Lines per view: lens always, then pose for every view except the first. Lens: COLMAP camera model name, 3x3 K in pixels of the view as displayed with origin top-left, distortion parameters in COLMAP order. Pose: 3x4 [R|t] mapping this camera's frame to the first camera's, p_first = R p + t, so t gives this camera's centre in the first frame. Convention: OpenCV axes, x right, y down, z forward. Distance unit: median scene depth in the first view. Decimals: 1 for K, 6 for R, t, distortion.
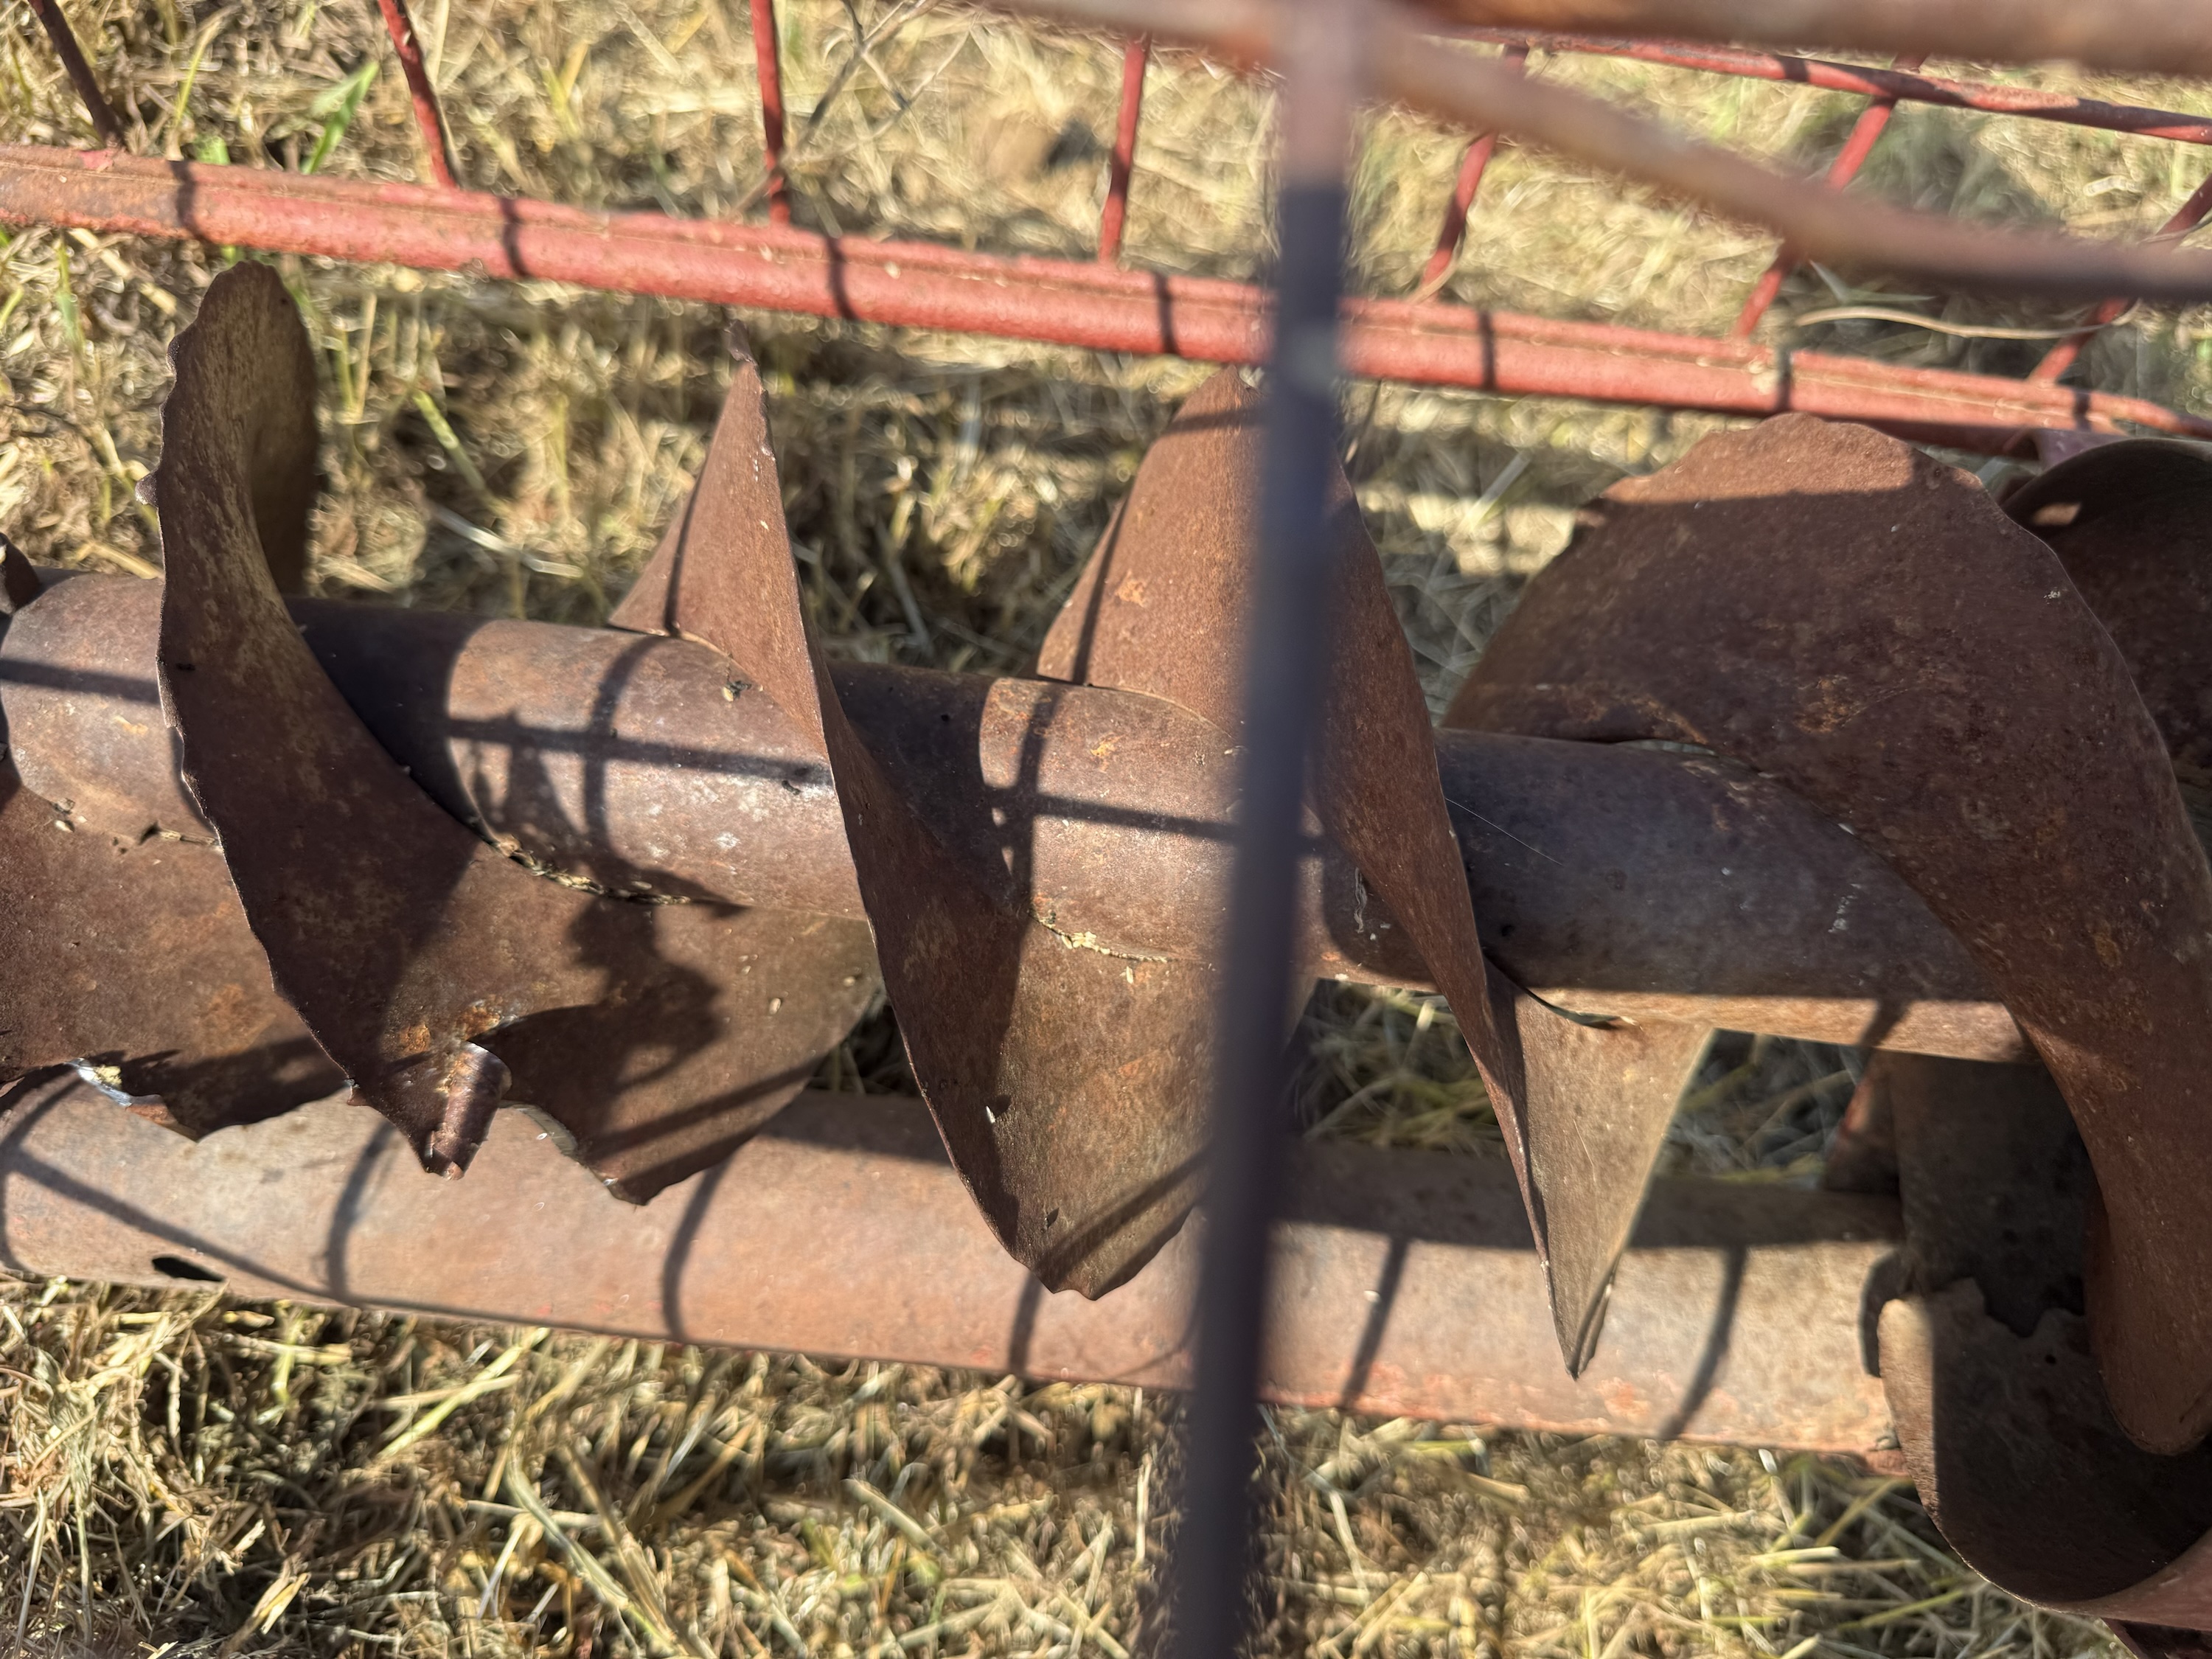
lens RADIAL K [[1512.0, 0, 1053.1], [0, 1512.0, 838.2], [0, 0, 1]] dist [-0.001204, -0.078220]
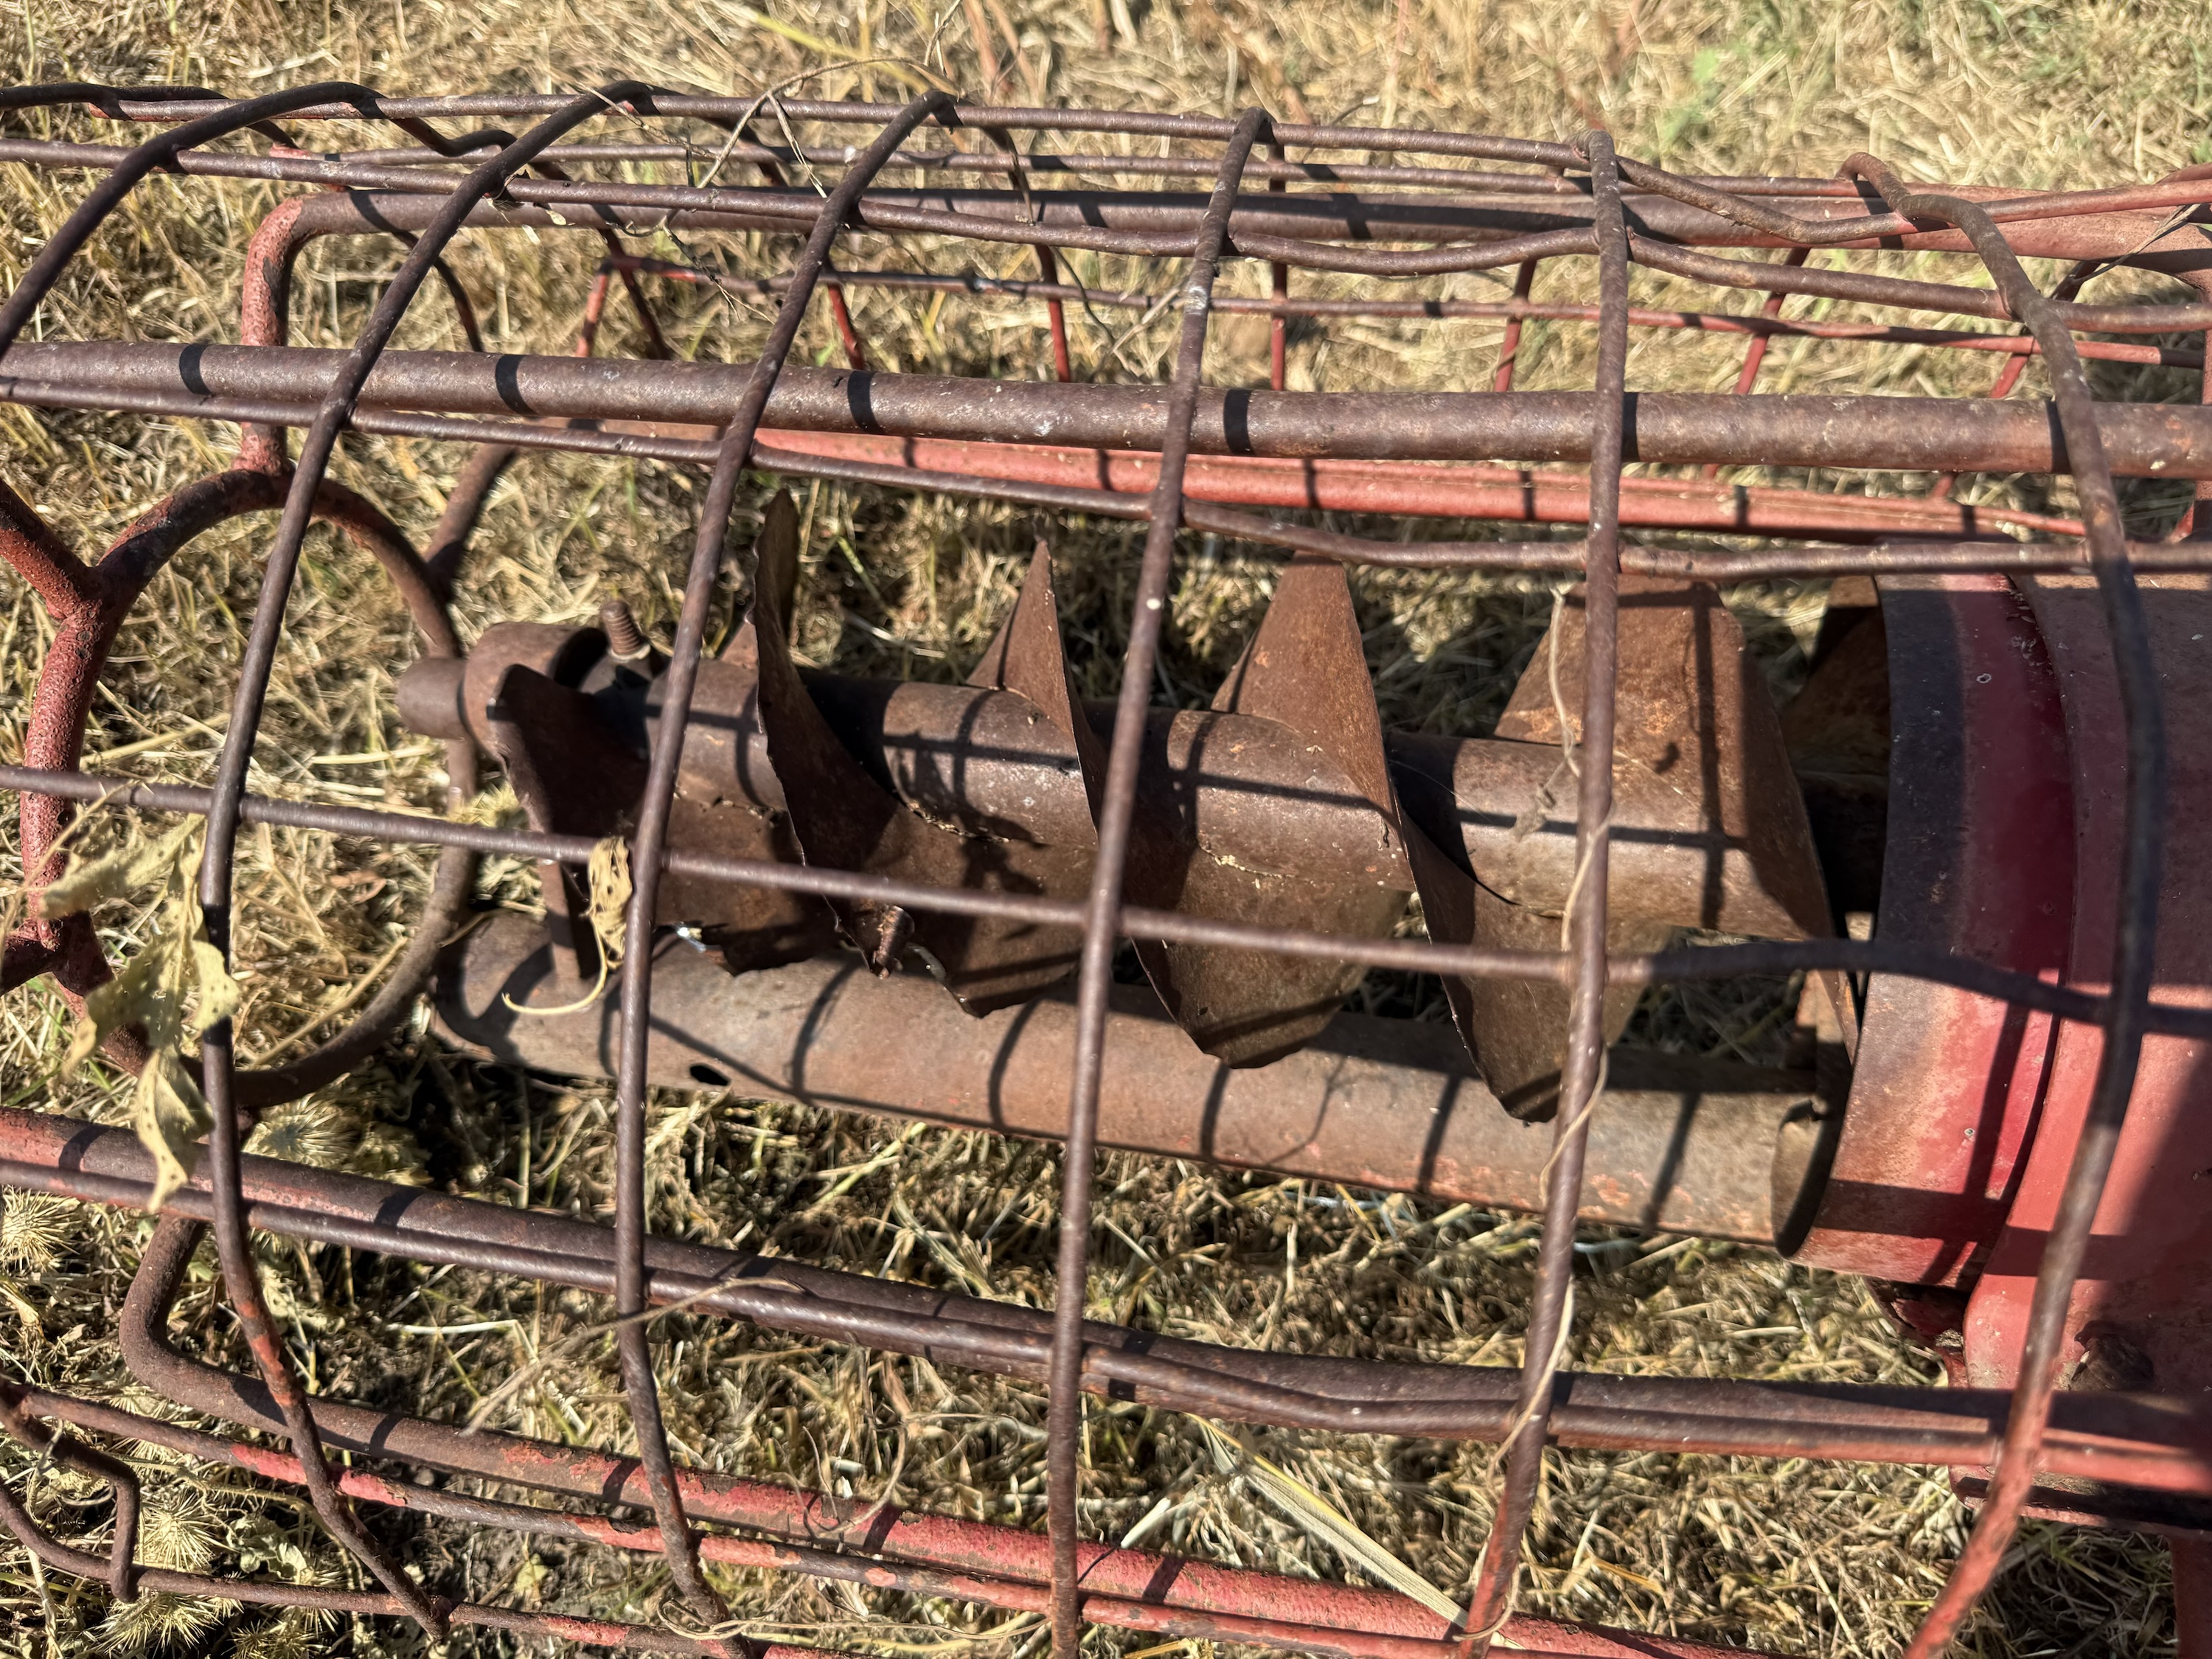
lens RADIAL K [[1512.0, 0, 1053.1], [0, 1512.0, 838.2], [0, 0, 1]] dist [-0.001204, -0.078220]
pose [[0.978078, 0.004190, -0.208196, 0.133396], [-0.013655, 0.998936, -0.044050, 0.088306], [0.207790, 0.045927, 0.977095, -0.538181]]
